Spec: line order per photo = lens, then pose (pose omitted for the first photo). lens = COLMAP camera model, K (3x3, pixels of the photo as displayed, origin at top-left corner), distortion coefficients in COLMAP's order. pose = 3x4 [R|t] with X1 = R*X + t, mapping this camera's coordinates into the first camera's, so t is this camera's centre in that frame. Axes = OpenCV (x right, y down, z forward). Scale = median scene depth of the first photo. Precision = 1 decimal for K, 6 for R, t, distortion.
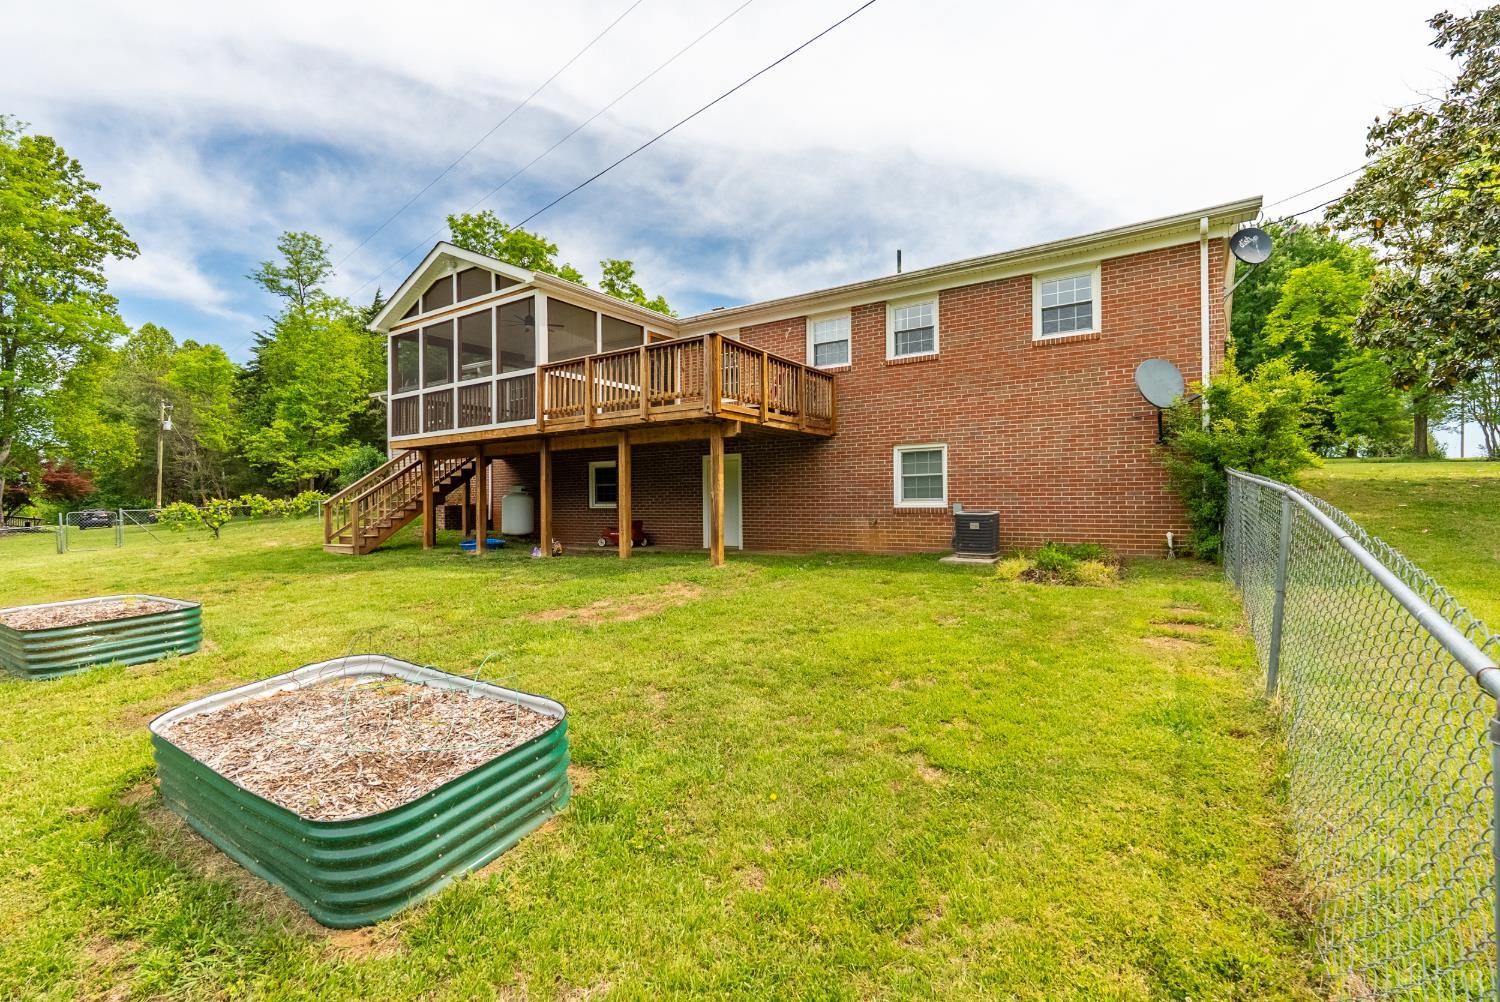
lens RADIAL K [[662.6, 0, 748.3], [0, 662.6, 510.1], [0, 0, 1]] dist [-0.003108, -0.000217]
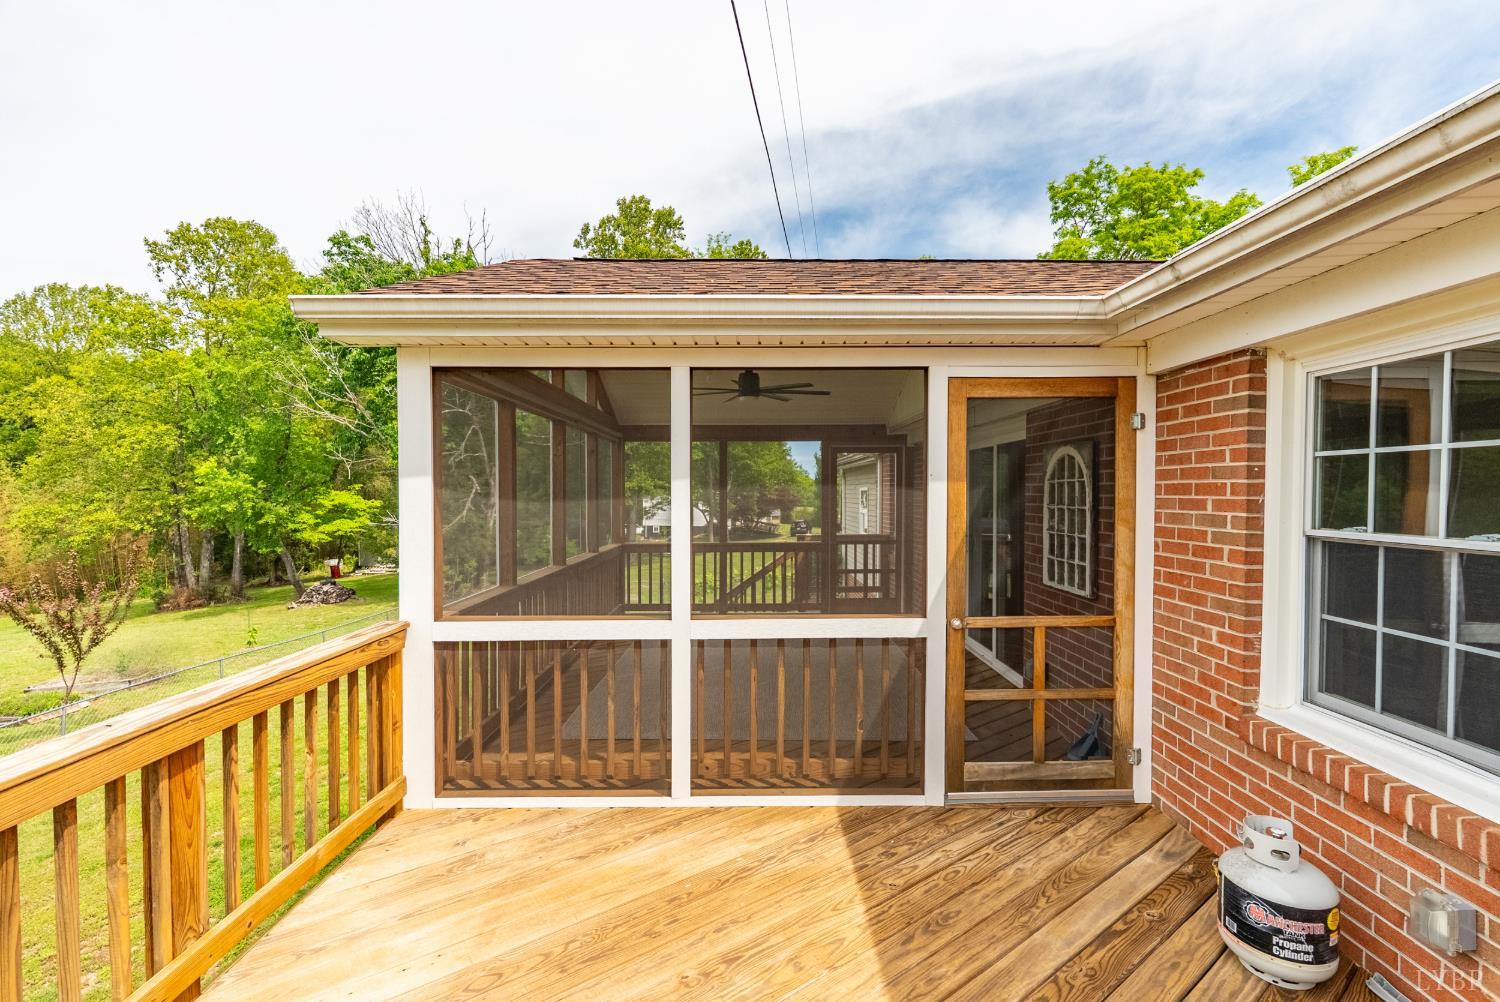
lens RADIAL K [[659.6, 0, 752.3], [0, 659.6, 501.5], [0, 0, 1]] dist [-0.003013, -0.000317]
pose [[0.563971, 0.021670, -0.825510, 0.013583], [-0.013553, 0.999764, 0.016985, -0.222730], [0.825683, 0.001610, 0.564132, 0.785122]]
